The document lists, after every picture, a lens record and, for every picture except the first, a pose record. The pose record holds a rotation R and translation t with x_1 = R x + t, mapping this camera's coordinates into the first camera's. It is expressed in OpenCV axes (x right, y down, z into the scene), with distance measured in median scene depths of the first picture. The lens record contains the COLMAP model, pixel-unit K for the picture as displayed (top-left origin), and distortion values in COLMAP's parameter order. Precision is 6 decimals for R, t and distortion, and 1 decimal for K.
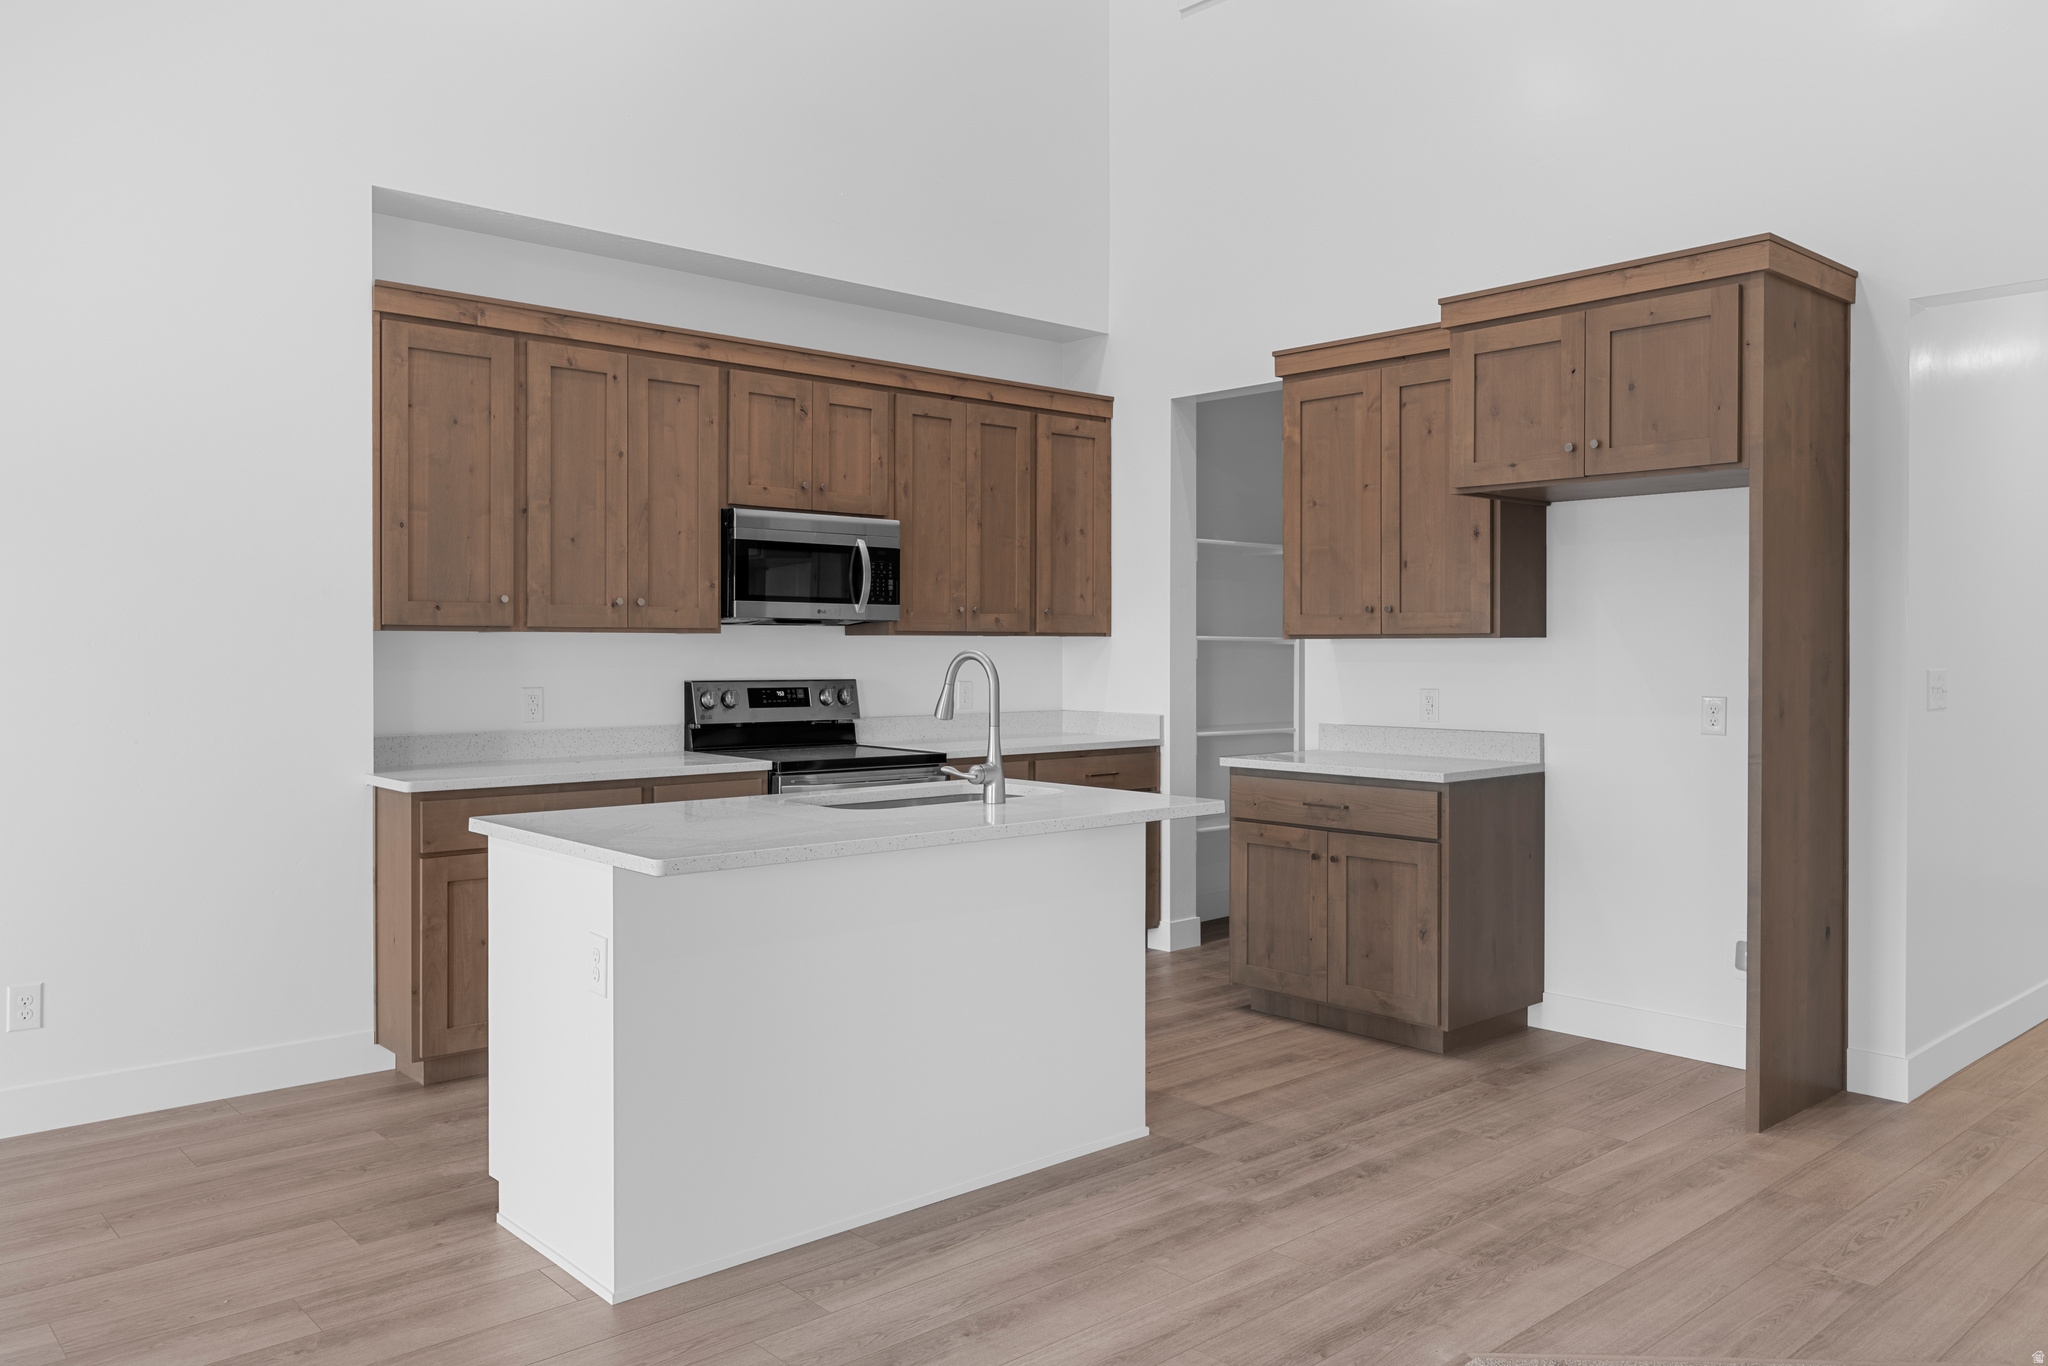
lens RADIAL K [[1505.0, 0, 1025.2], [0, 1505.0, 671.8], [0, 0, 1]] dist [-0.003987, -0.005311]
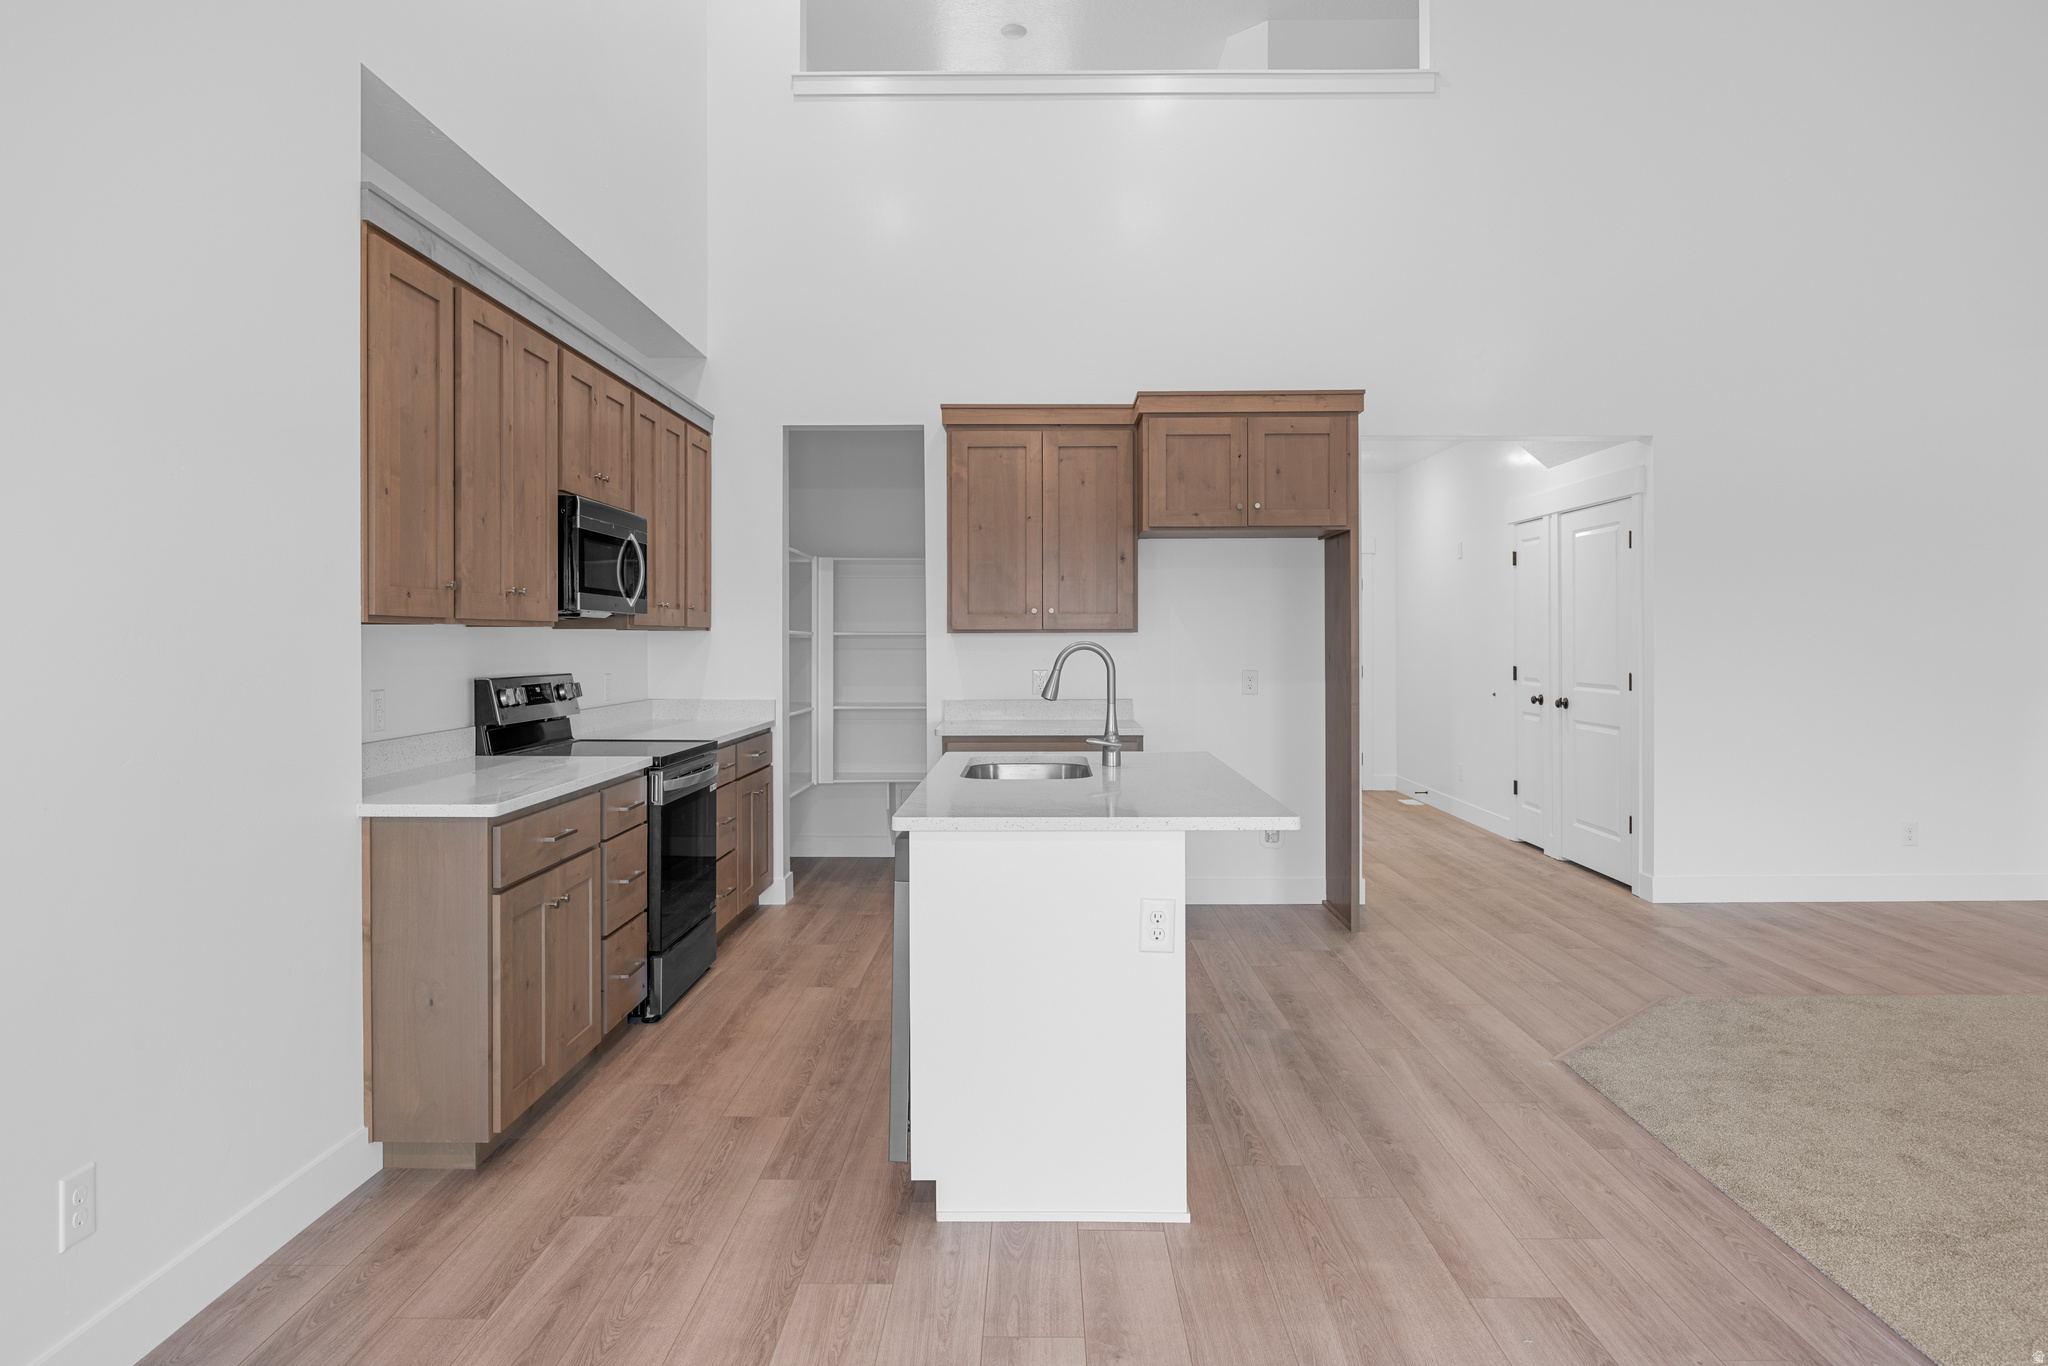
lens RADIAL K [[1264.8, 0, 1026.9], [0, 1264.8, 646.9], [0, 0, 1]] dist [-0.006200, 0.005308]
pose [[0.671884, -0.007732, 0.740616, -0.723509], [0.016303, 0.999858, -0.004352, -0.005854], [-0.740477, 0.014998, 0.671915, 0.306356]]
